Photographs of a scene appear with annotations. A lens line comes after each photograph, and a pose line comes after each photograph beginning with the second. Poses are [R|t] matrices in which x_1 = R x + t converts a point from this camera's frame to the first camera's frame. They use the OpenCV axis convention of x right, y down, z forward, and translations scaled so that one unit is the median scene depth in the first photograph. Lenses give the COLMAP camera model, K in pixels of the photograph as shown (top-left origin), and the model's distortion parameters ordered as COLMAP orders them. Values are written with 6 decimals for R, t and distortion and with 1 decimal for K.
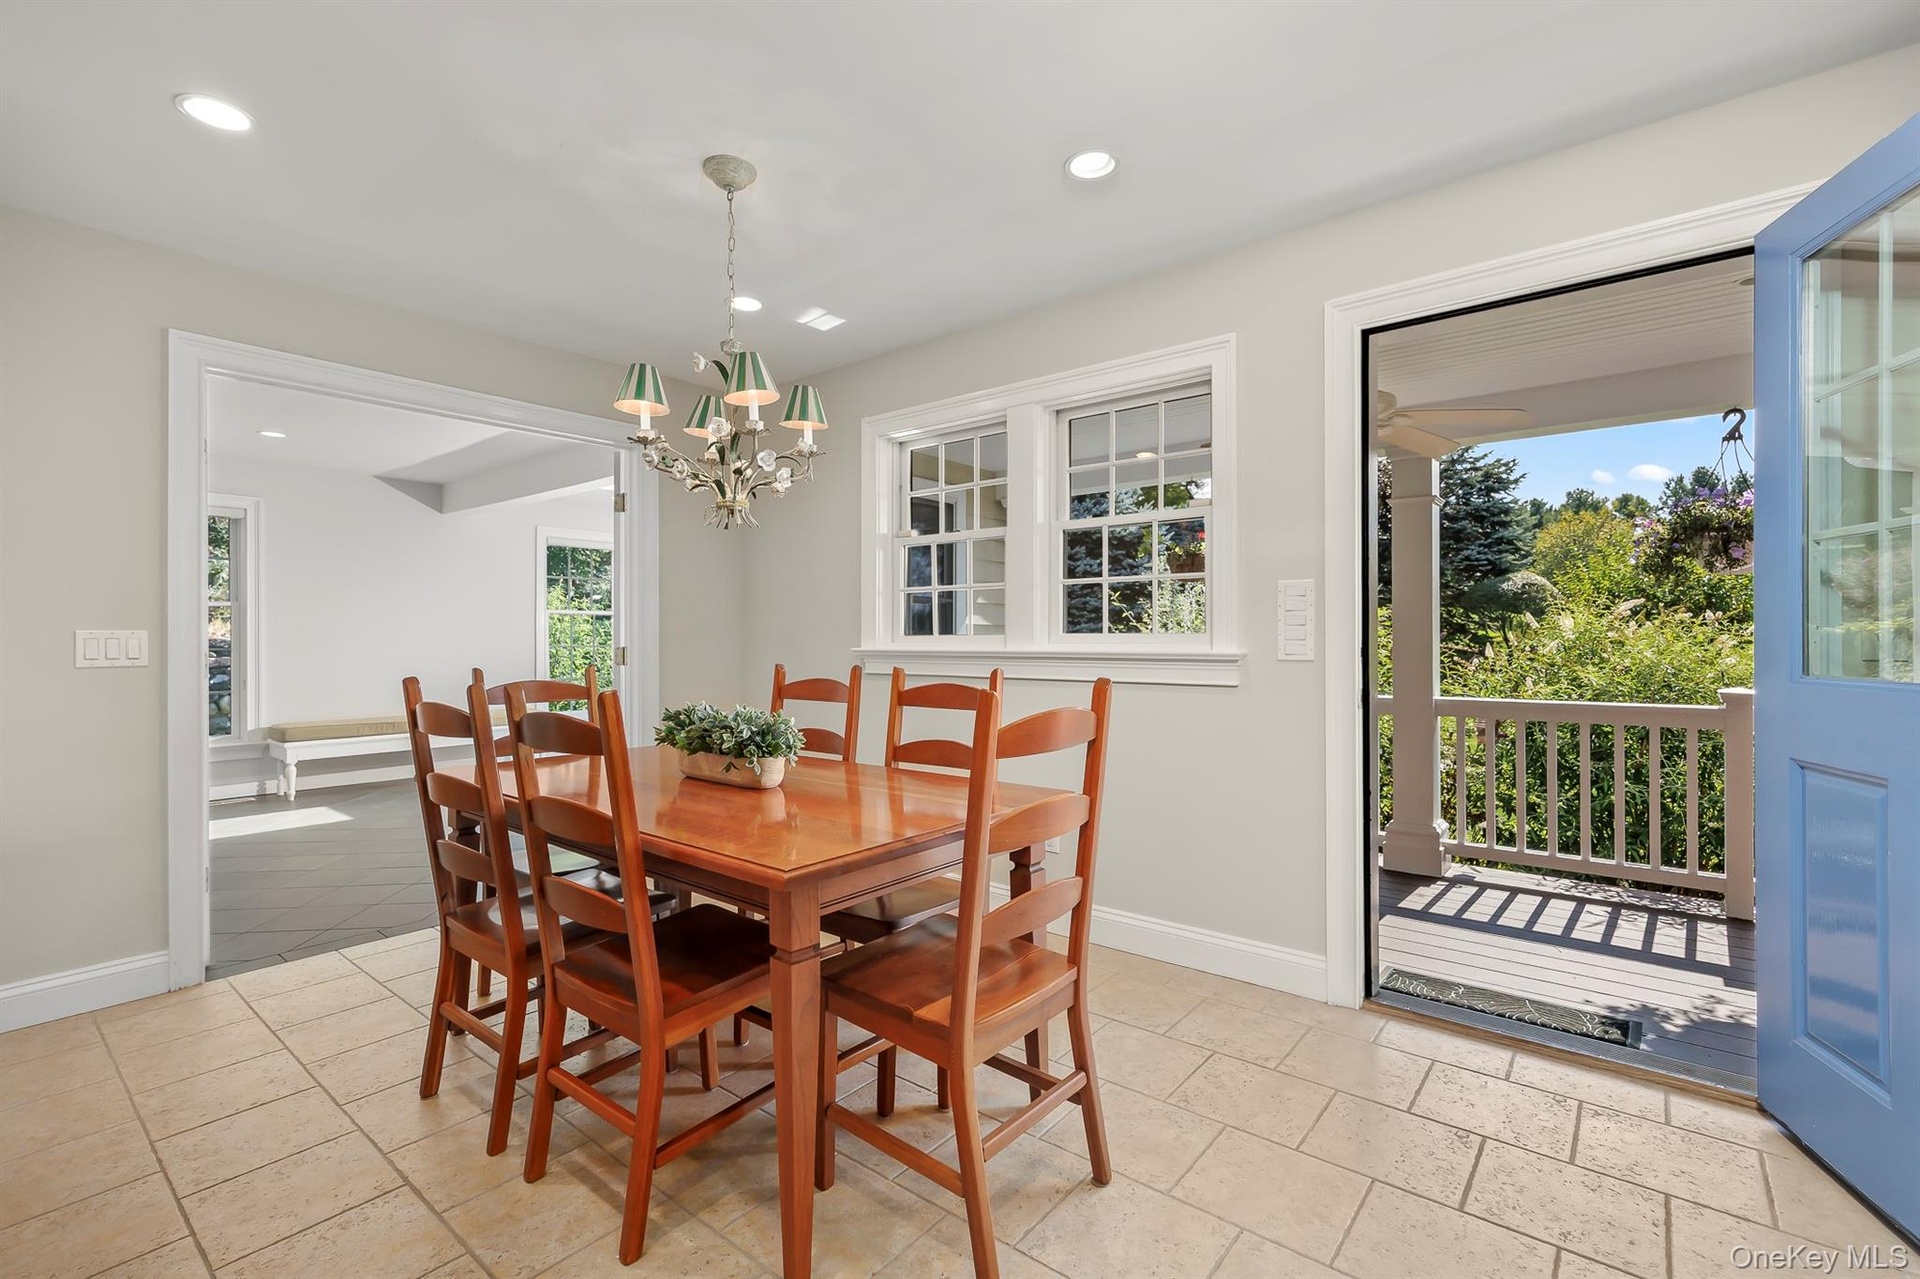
lens RADIAL K [[839.8, 0, 952.7], [0, 839.8, 617.3], [0, 0, 1]] dist [-0.000643, -0.000054]
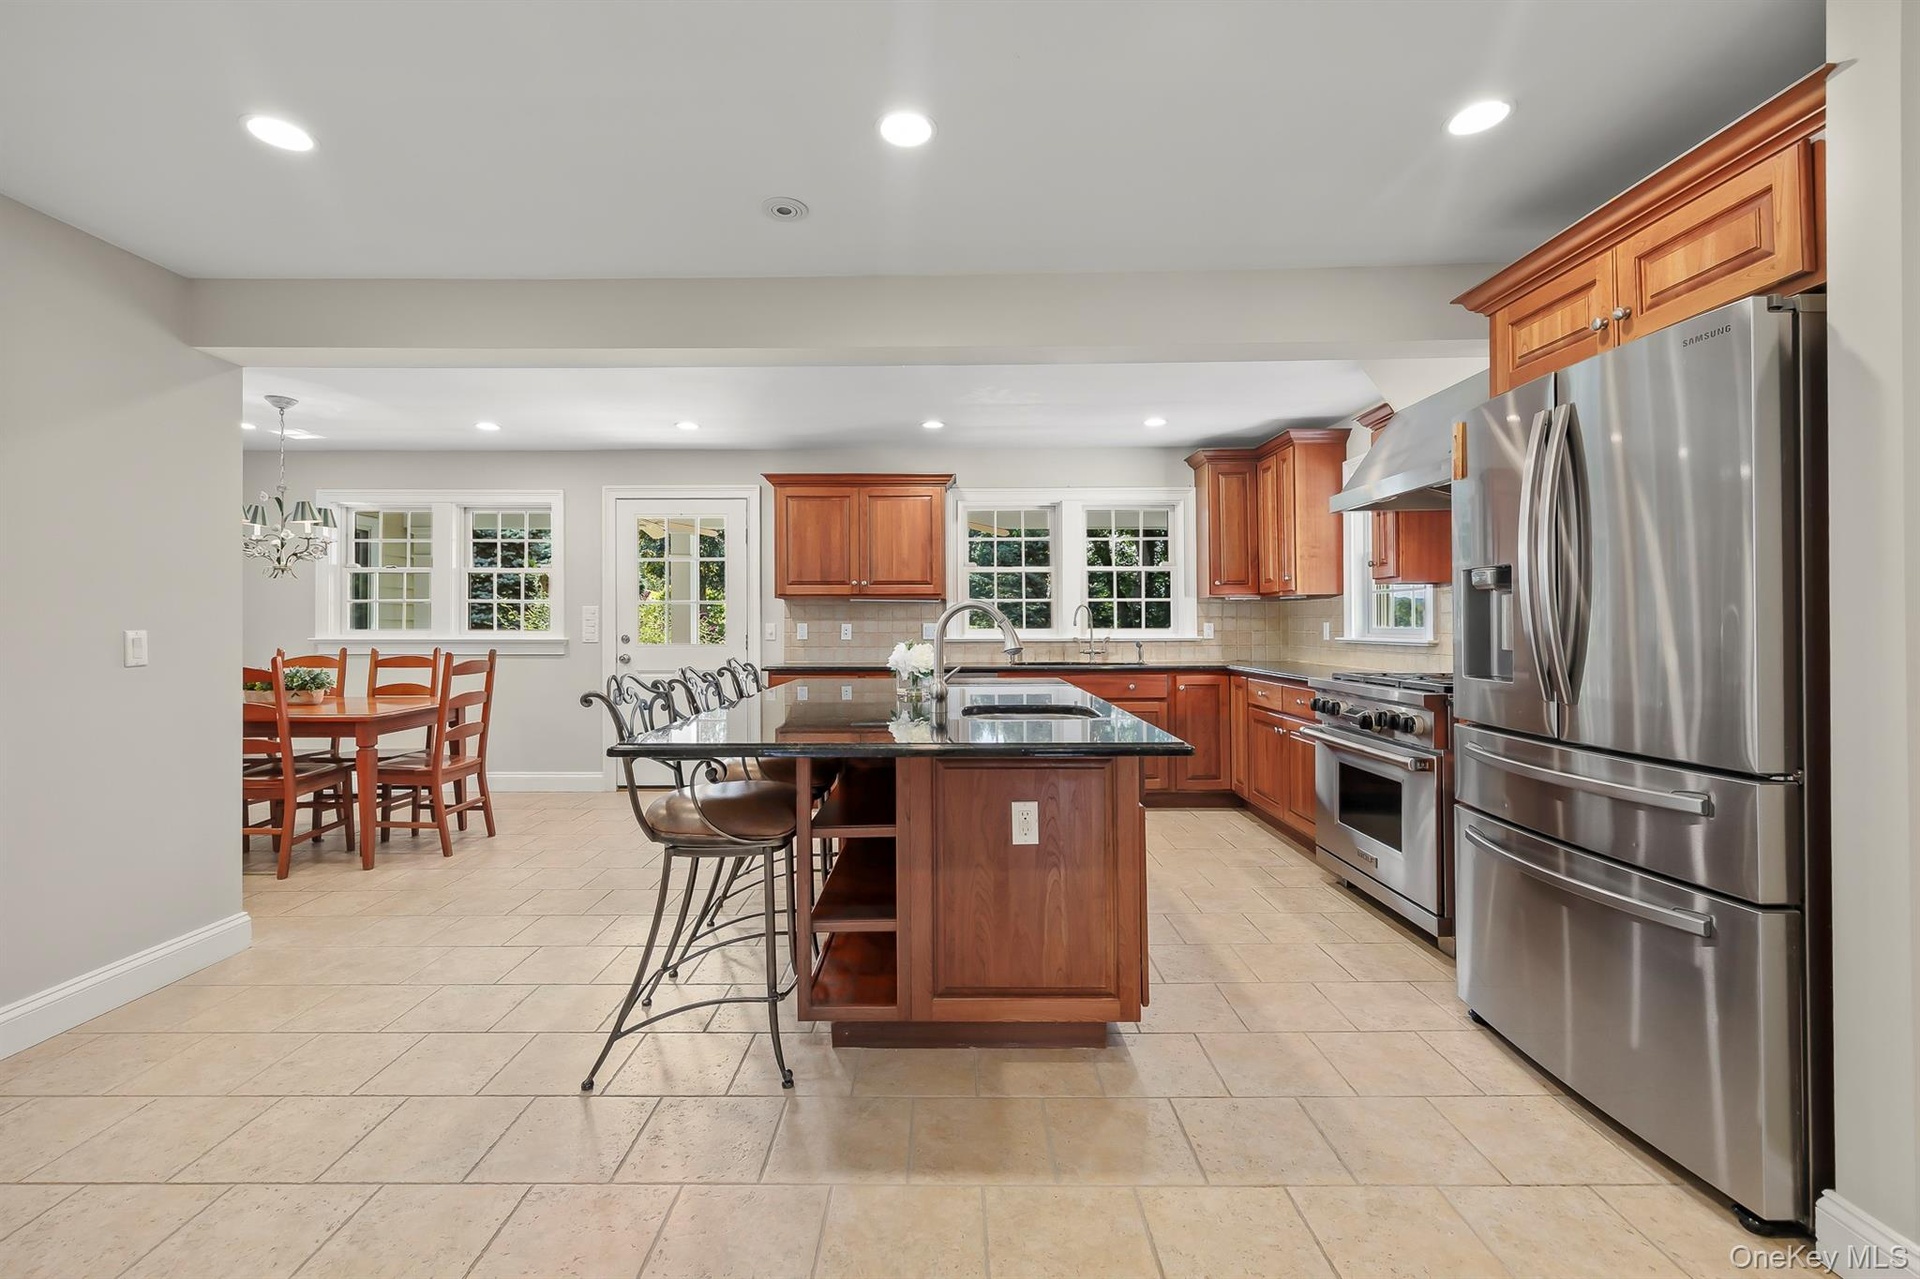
lens RADIAL K [[839.8, 0, 952.7], [0, 839.8, 617.3], [0, 0, 1]] dist [-0.000643, -0.000054]
pose [[0.776714, 0.006008, 0.629825, -0.253860], [-0.012108, 0.999912, 0.005393, -0.039223], [-0.629737, -0.011815, 0.776718, -1.365113]]
